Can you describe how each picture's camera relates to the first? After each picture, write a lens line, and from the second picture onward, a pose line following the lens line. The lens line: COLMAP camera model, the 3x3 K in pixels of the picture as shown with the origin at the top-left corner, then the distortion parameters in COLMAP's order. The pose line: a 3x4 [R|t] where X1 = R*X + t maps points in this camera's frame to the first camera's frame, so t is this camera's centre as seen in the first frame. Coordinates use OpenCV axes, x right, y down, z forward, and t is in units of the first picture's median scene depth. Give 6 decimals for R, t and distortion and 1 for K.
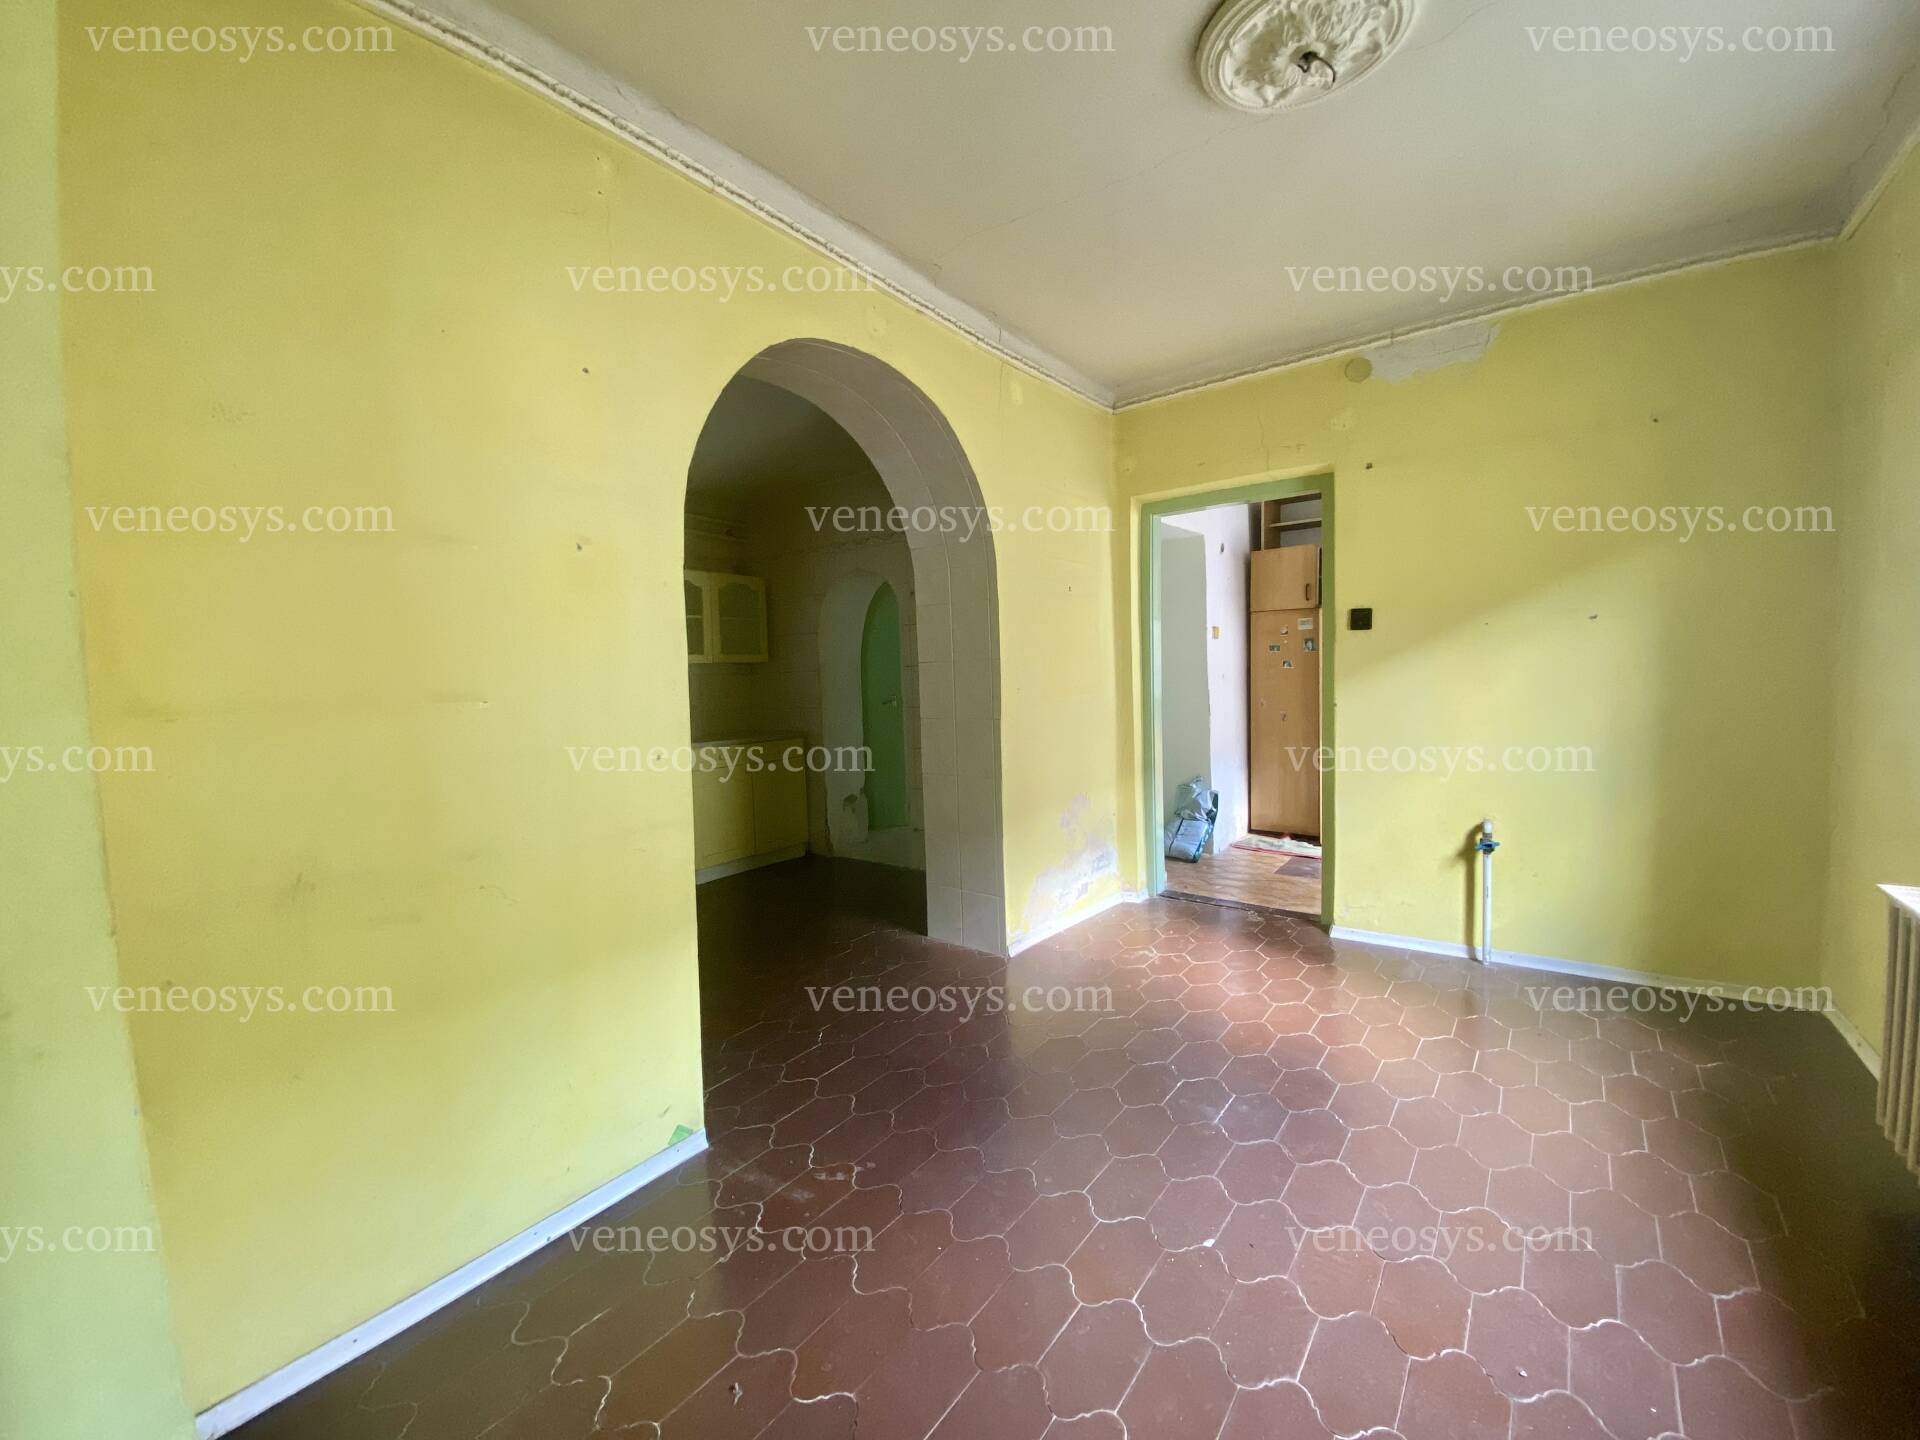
lens RADIAL K [[772.8, 0, 960.1], [0, 772.8, 727.2], [0, 0, 1]] dist [0.016312, -0.019173]
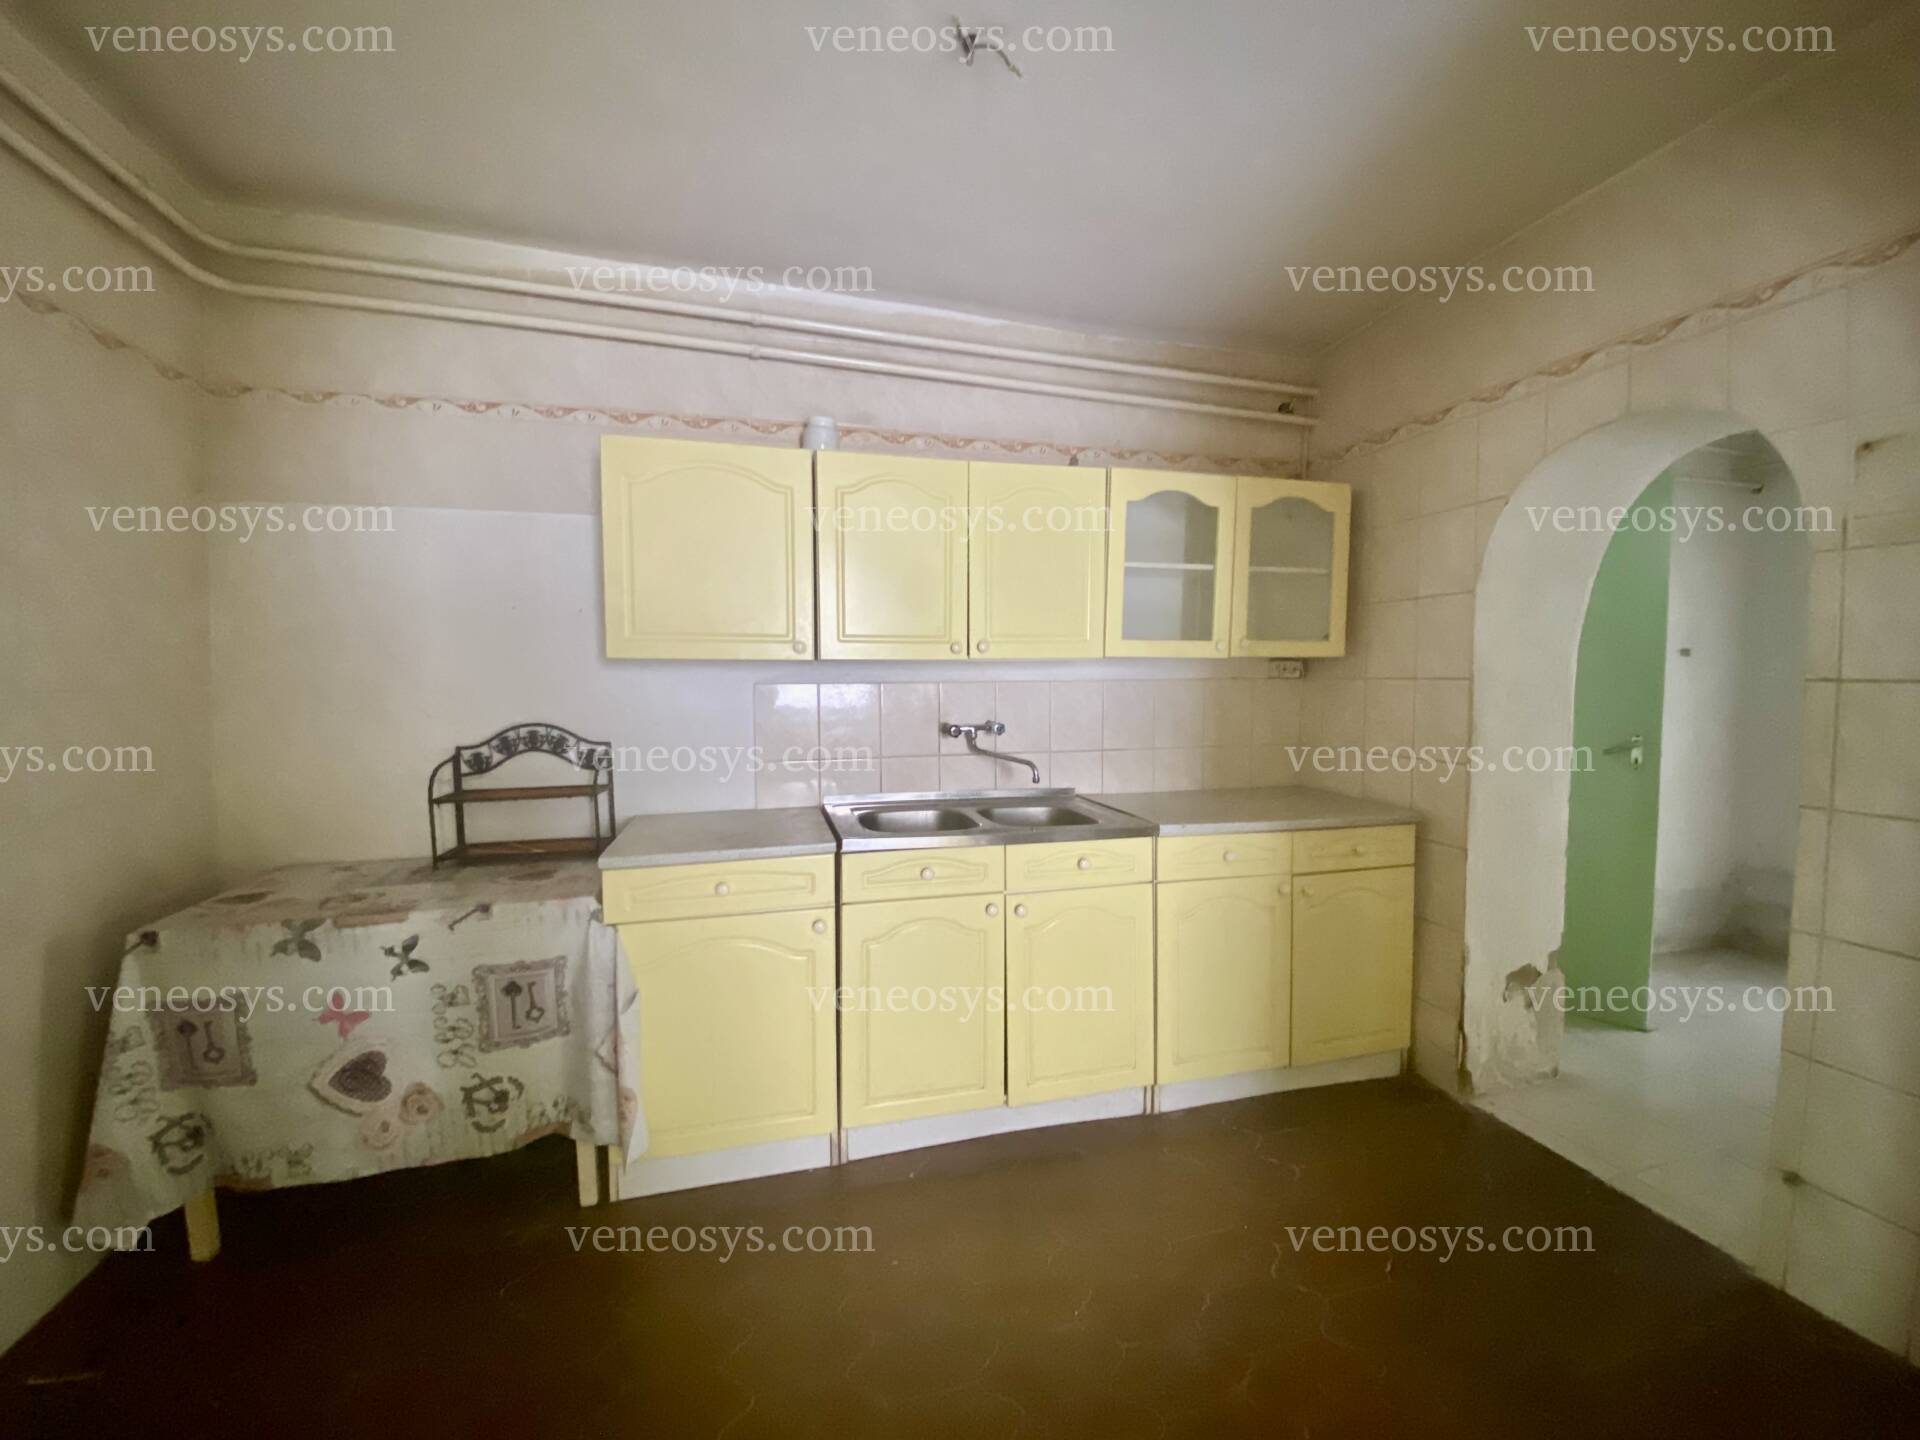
lens RADIAL K [[776.7, 0, 960.0], [0, 776.7, 720.0], [0, 0, 1]] dist [0.026402, -0.019936]
pose [[0.786332, 0.073426, -0.613426, -0.218714], [-0.068869, 0.997142, 0.031074, -0.070686], [0.613954, 0.017811, 0.789141, 0.753038]]
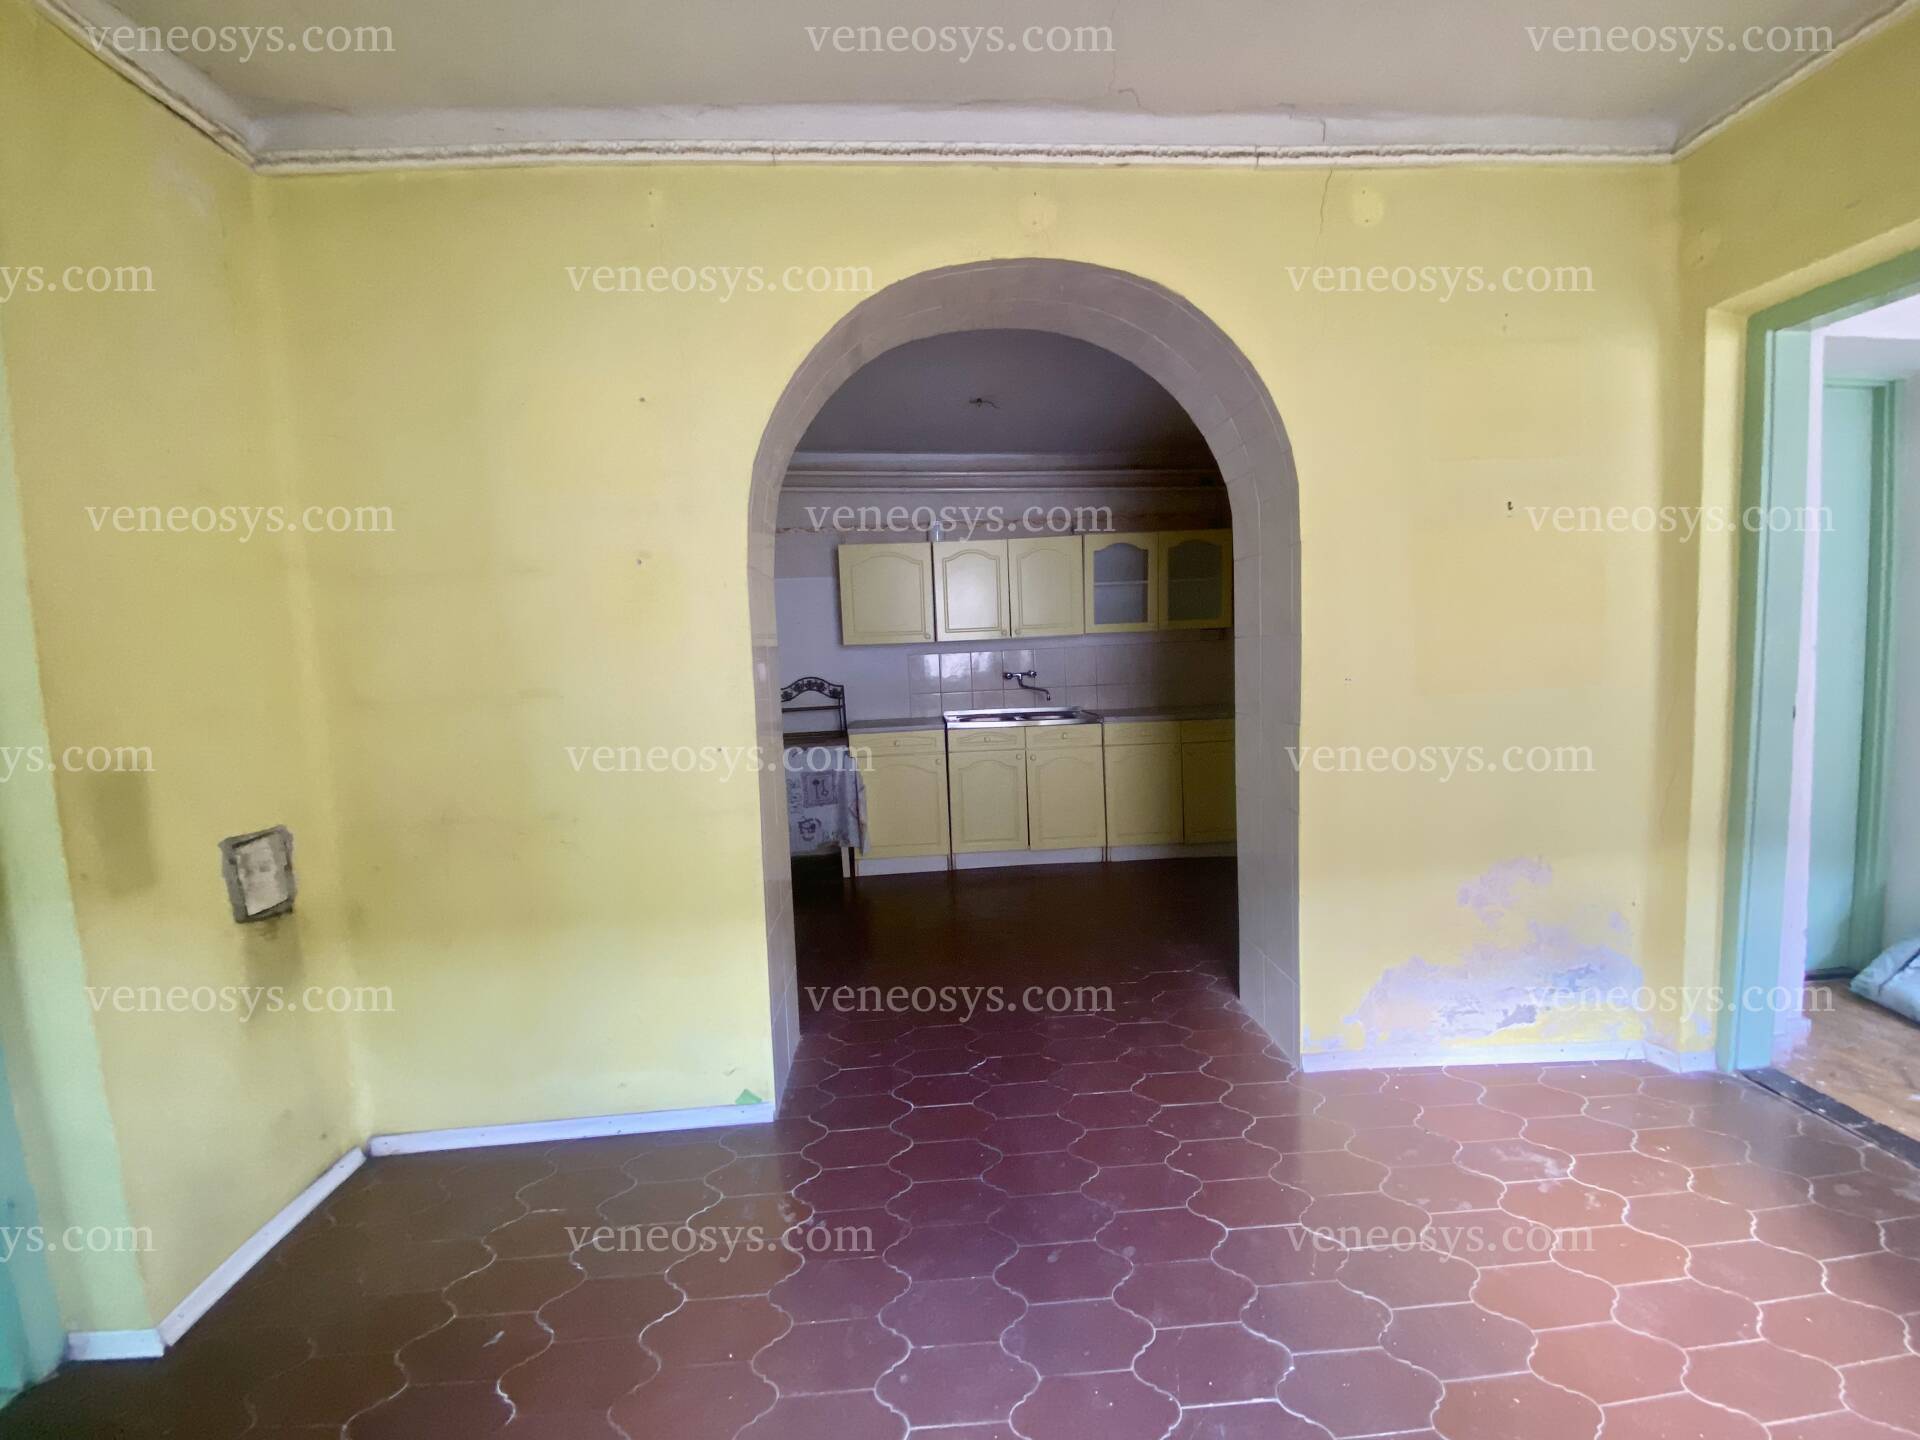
lens RADIAL K [[781.5, 0, 950.6], [0, 781.5, 728.4], [0, 0, 1]] dist [0.016881, -0.020404]
pose [[0.642683, 0.082898, -0.761634, 0.366412], [-0.034225, 0.996243, 0.079553, -0.050525], [0.765367, -0.025061, 0.643106, 0.318433]]
